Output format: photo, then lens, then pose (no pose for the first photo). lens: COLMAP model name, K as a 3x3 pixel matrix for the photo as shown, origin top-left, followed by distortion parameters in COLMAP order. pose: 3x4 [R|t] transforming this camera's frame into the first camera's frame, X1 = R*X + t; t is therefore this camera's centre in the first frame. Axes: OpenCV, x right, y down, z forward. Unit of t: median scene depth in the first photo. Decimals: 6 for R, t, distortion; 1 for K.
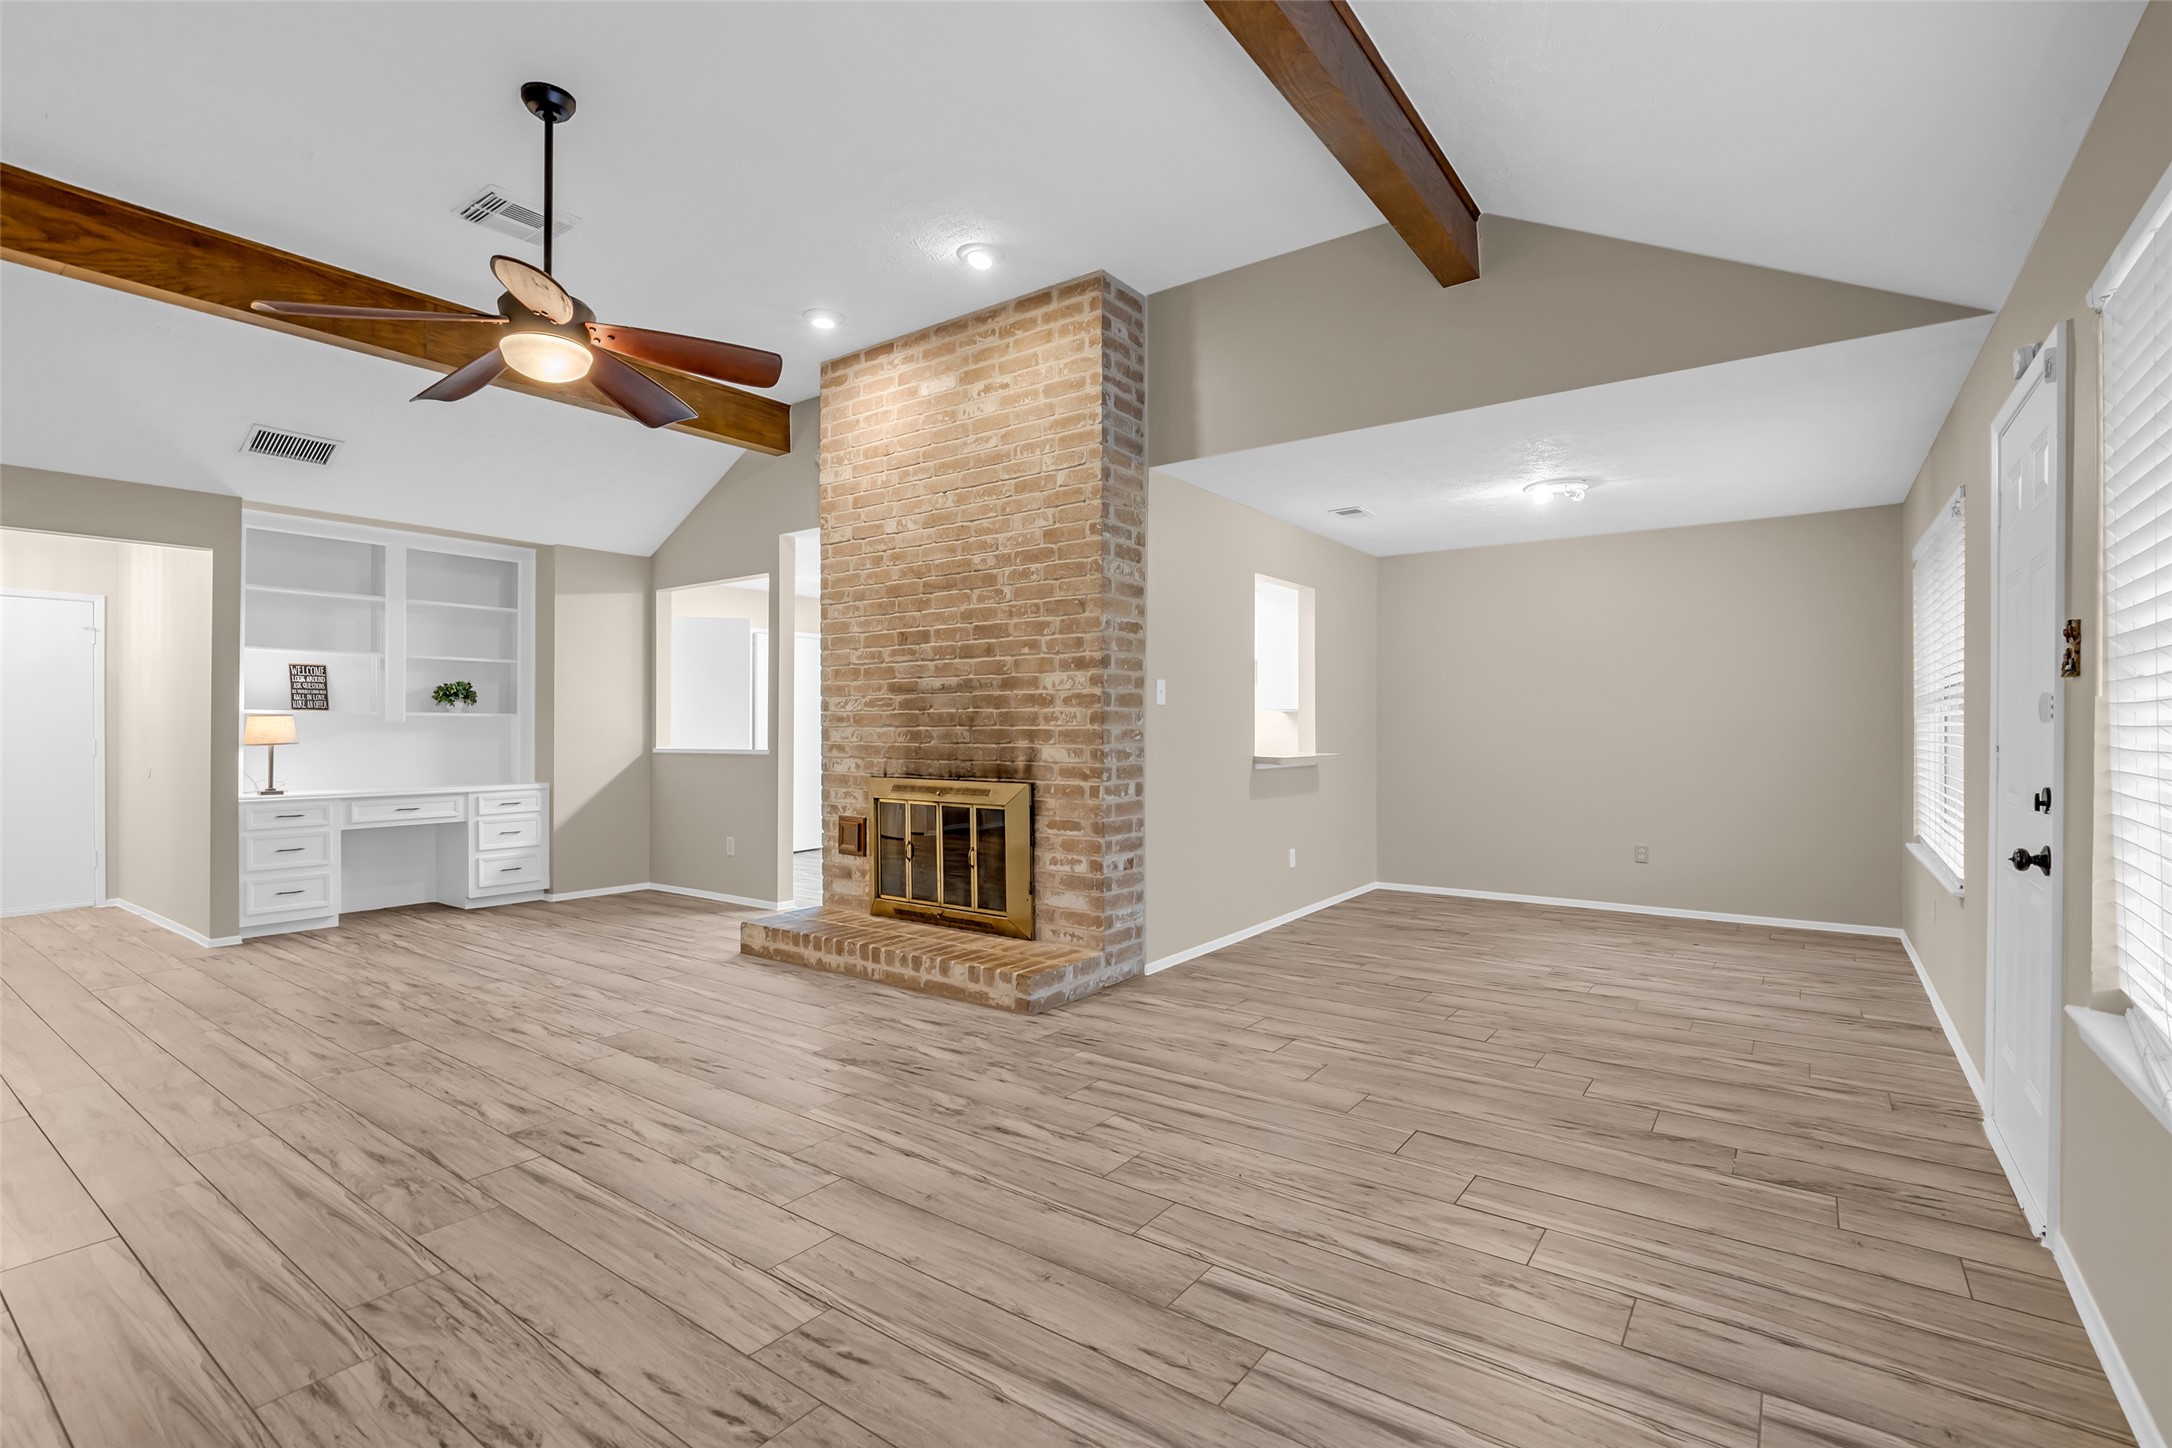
lens RADIAL K [[999.5, 0, 1073.7], [0, 999.5, 726.0], [0, 0, 1]] dist [-0.019655, 0.007346]
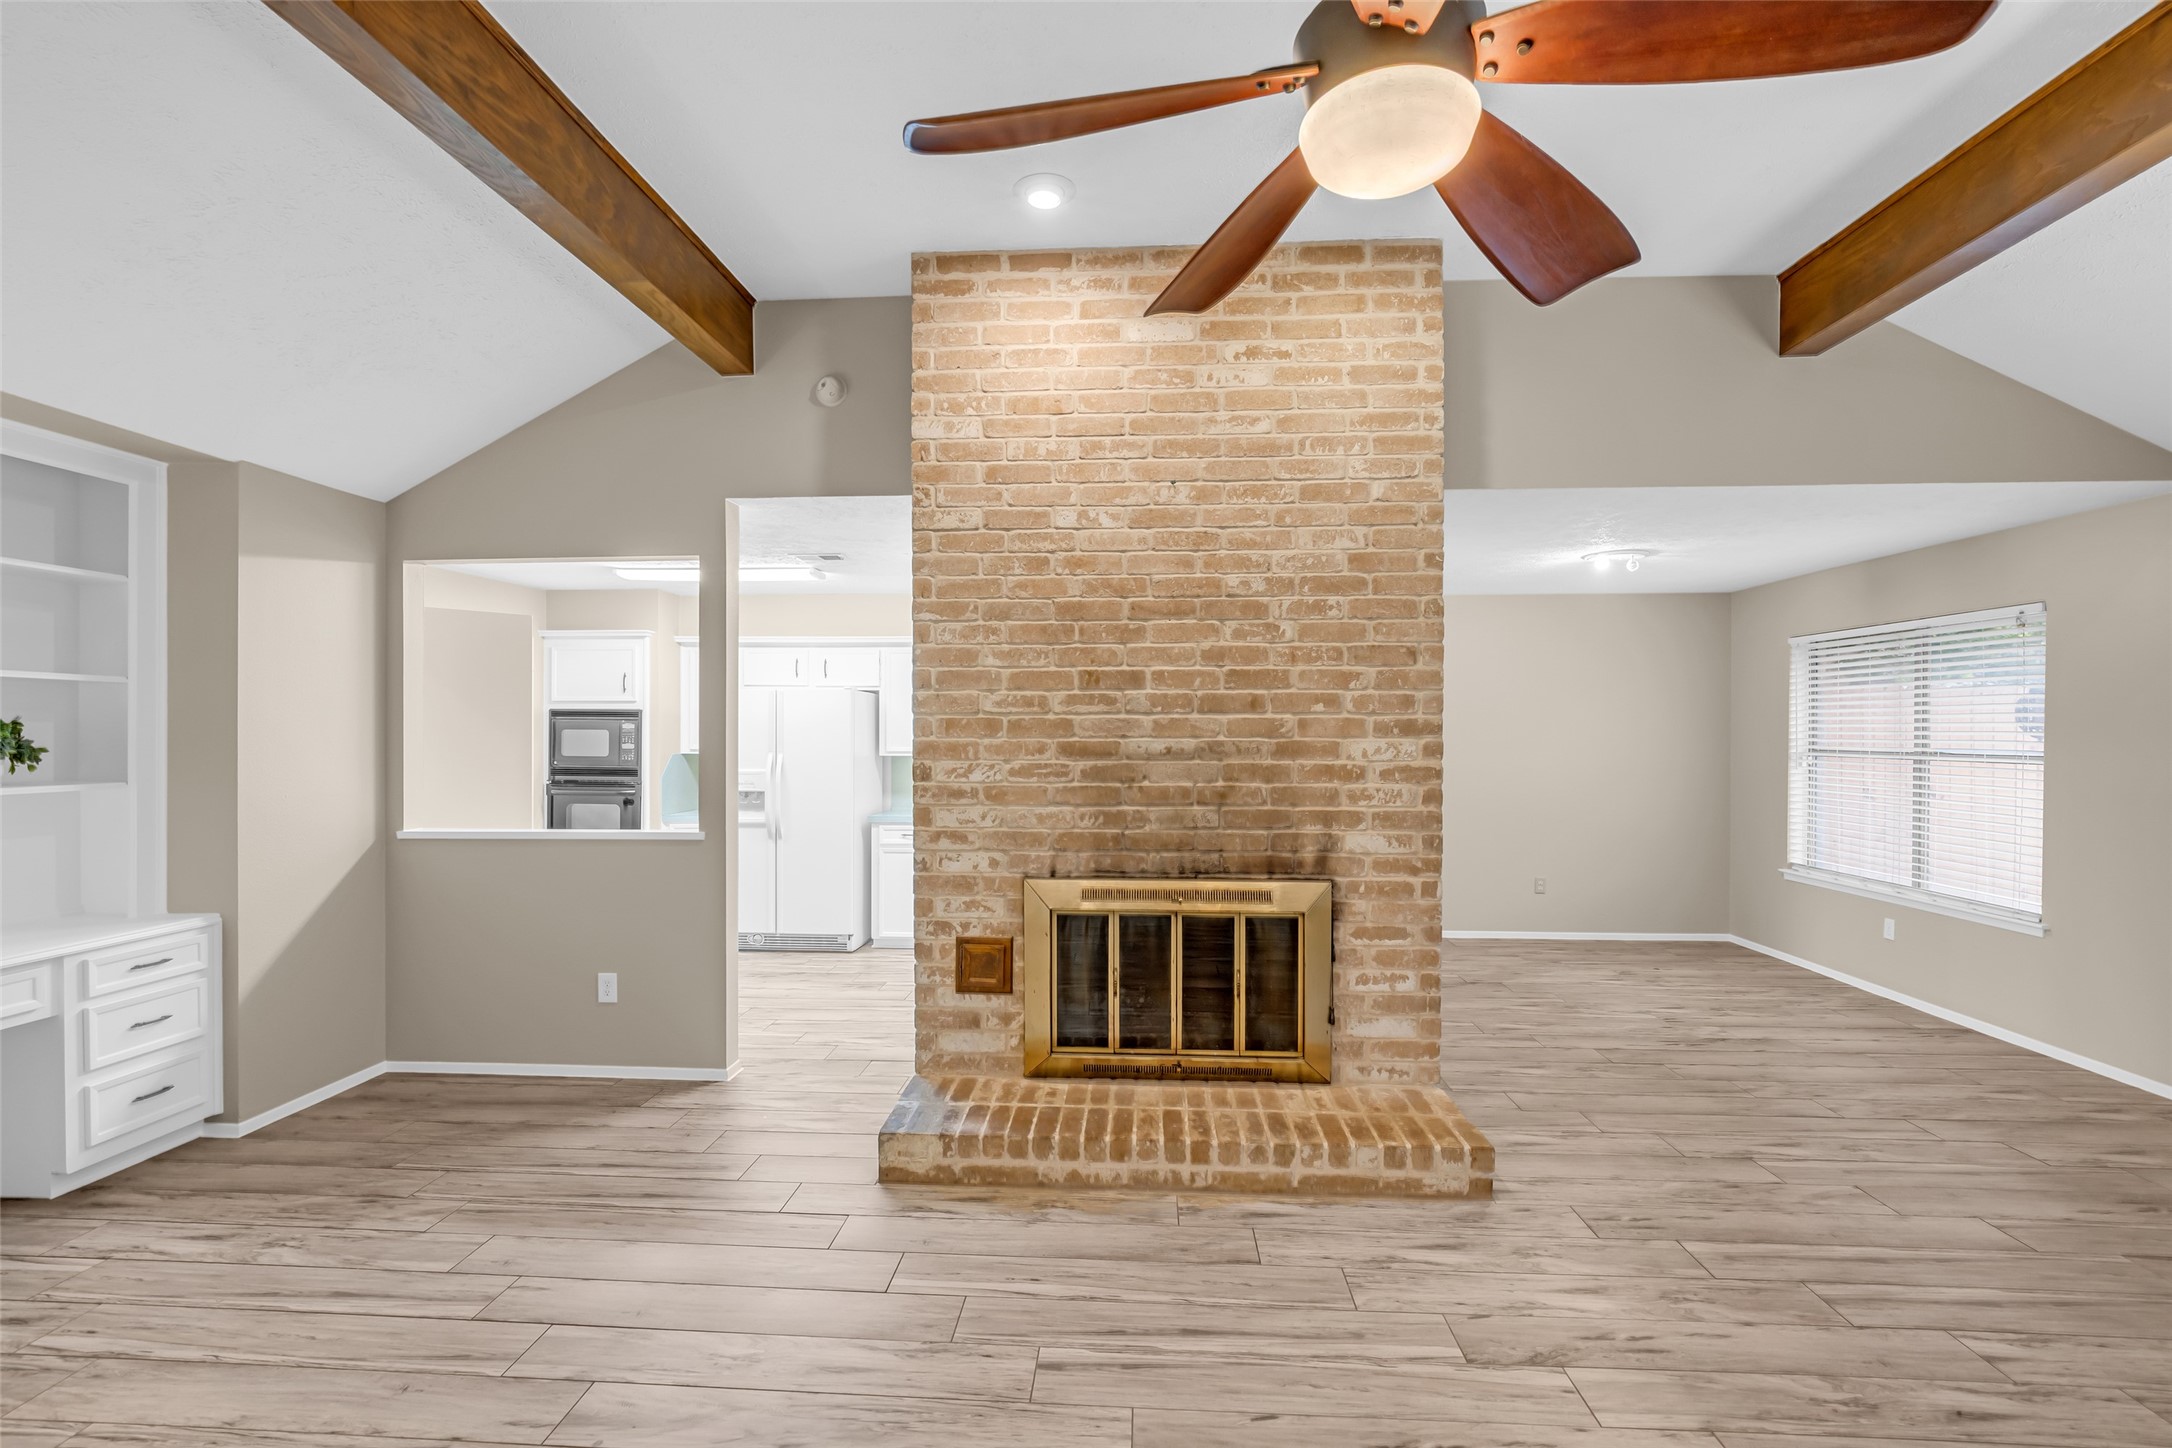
lens RADIAL K [[999.5, 0, 1078.1], [0, 999.5, 737.4], [0, 0, 1]] dist [-0.019655, 0.007346]
pose [[0.842282, -0.001733, 0.539035, -0.601344], [-0.002333, 0.999974, 0.006860, -0.056305], [-0.539032, -0.007035, 0.842256, 0.445107]]
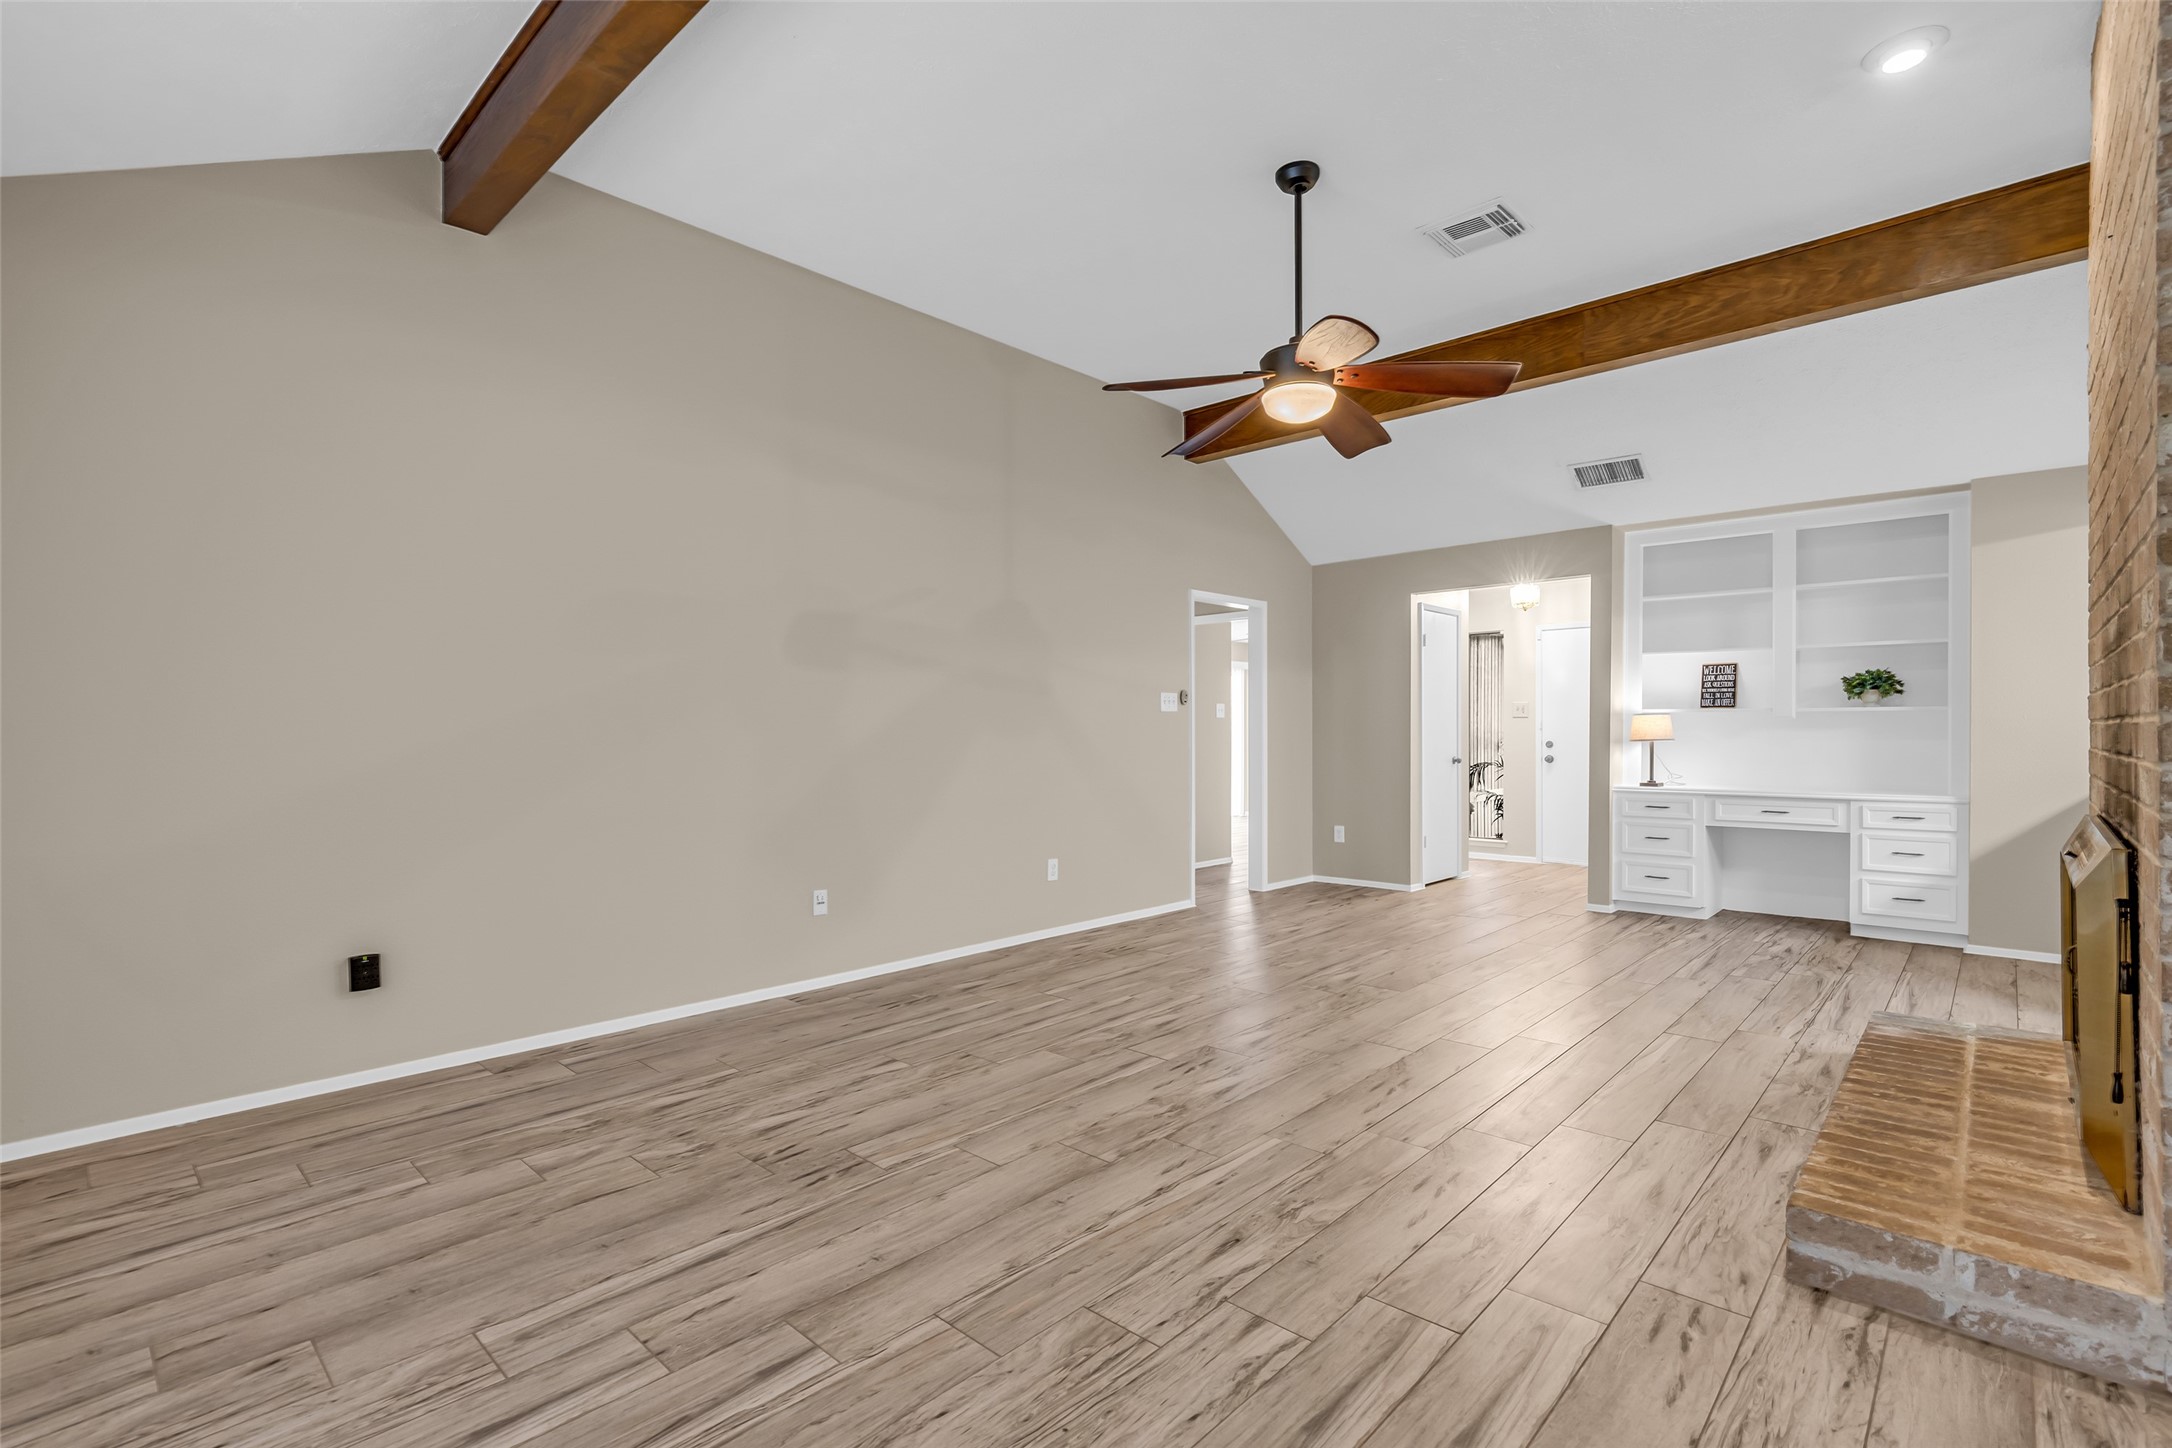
lens RADIAL K [[999.5, 0, 1075.5], [0, 999.5, 731.4], [0, 0, 1]] dist [-0.019655, 0.007346]
pose [[-0.119079, 0.002914, -0.992881, 0.424239], [0.006421, 0.999977, 0.002165, 0.002327], [0.992864, -0.006118, -0.119095, 0.580269]]
